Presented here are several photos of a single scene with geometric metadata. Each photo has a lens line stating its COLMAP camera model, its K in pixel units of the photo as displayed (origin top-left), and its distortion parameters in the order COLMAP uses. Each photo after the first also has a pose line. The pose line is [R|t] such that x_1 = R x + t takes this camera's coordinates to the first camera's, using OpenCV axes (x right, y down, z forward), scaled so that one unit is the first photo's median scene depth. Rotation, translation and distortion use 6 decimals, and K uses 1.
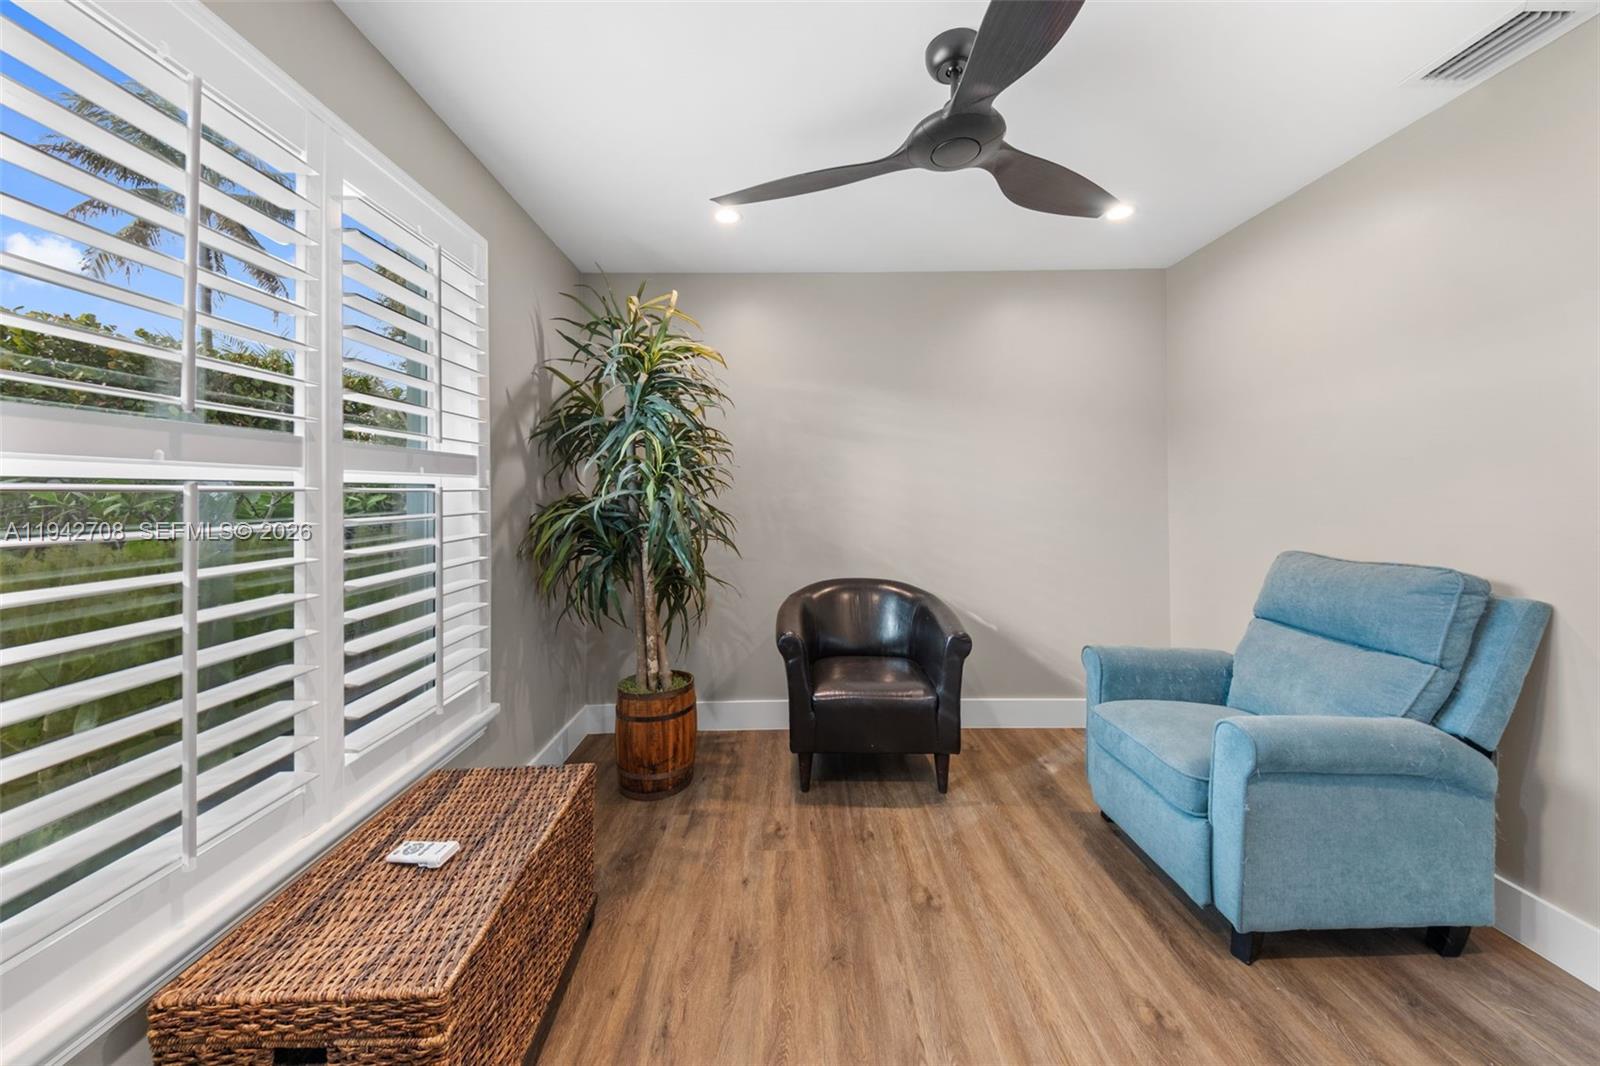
lens RADIAL K [[555.0, 0, 799.4], [0, 555.0, 485.7], [0, 0, 1]] dist [-0.000853, -0.000240]
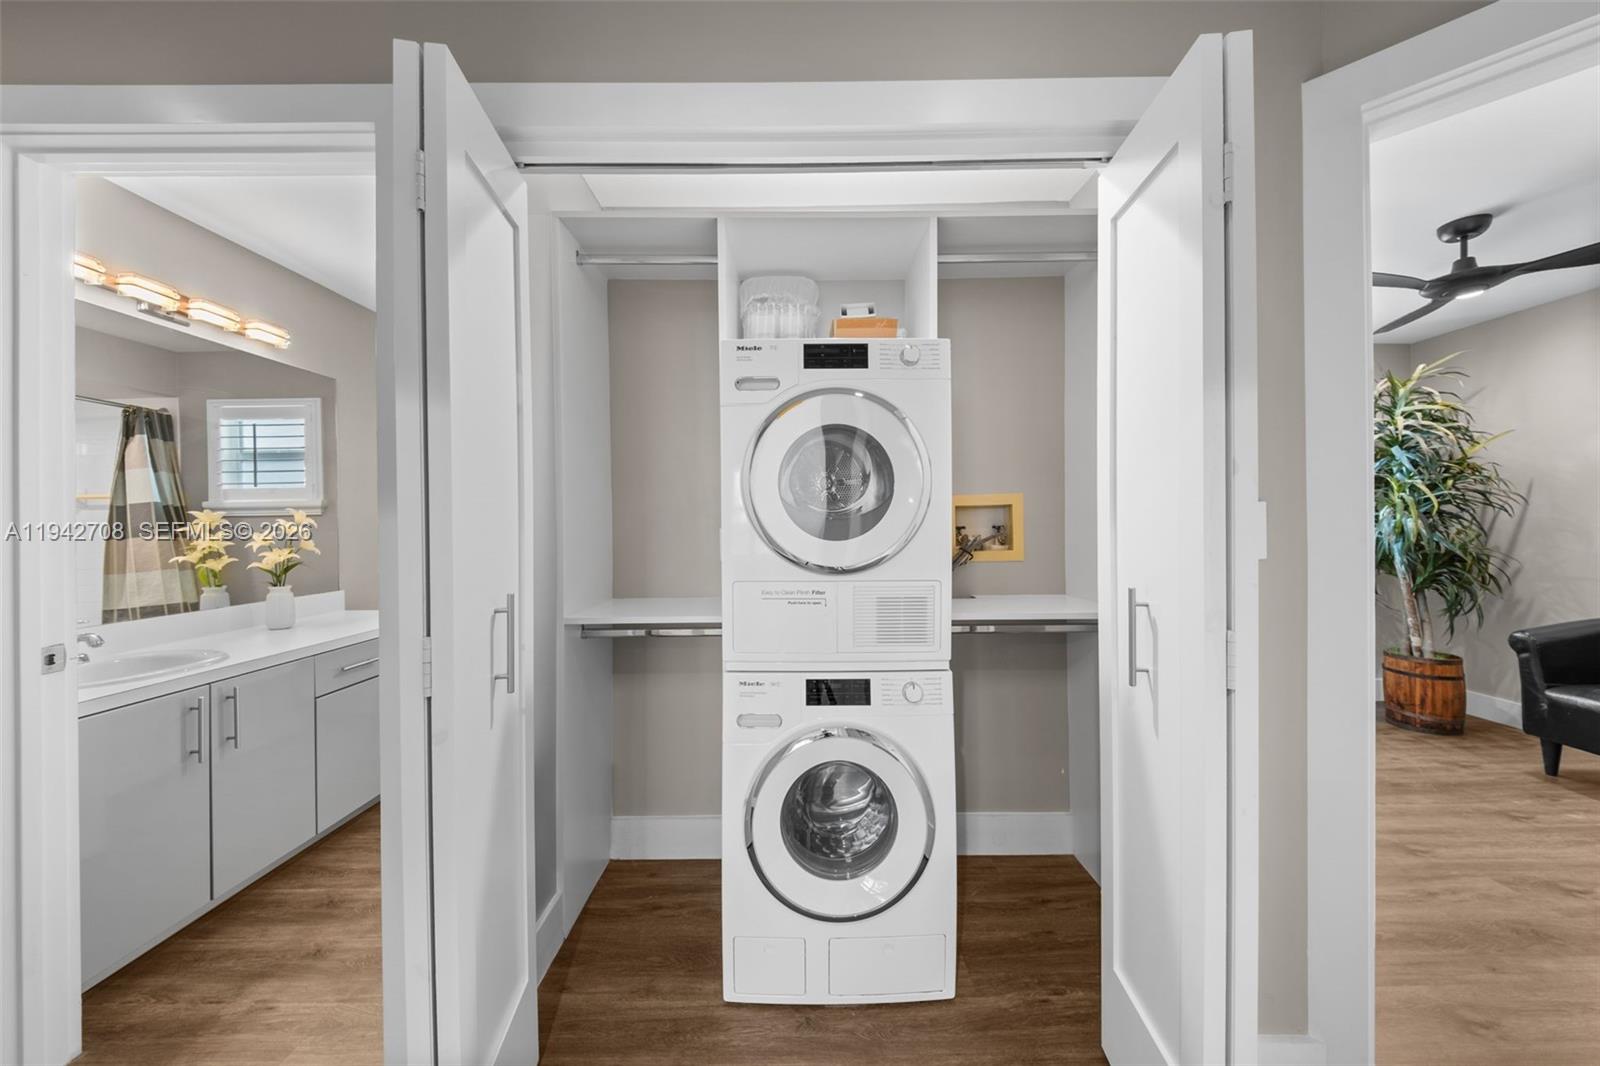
lens RADIAL K [[557.3, 0, 797.1], [0, 557.3, 523.8], [0, 0, 1]] dist [-0.023259, 0.003360]
pose [[-0.007421, 0.009559, -0.999927, 1.345630], [0.019938, 0.999757, 0.009409, -0.009050], [0.999774, -0.019866, -0.007610, -0.636281]]
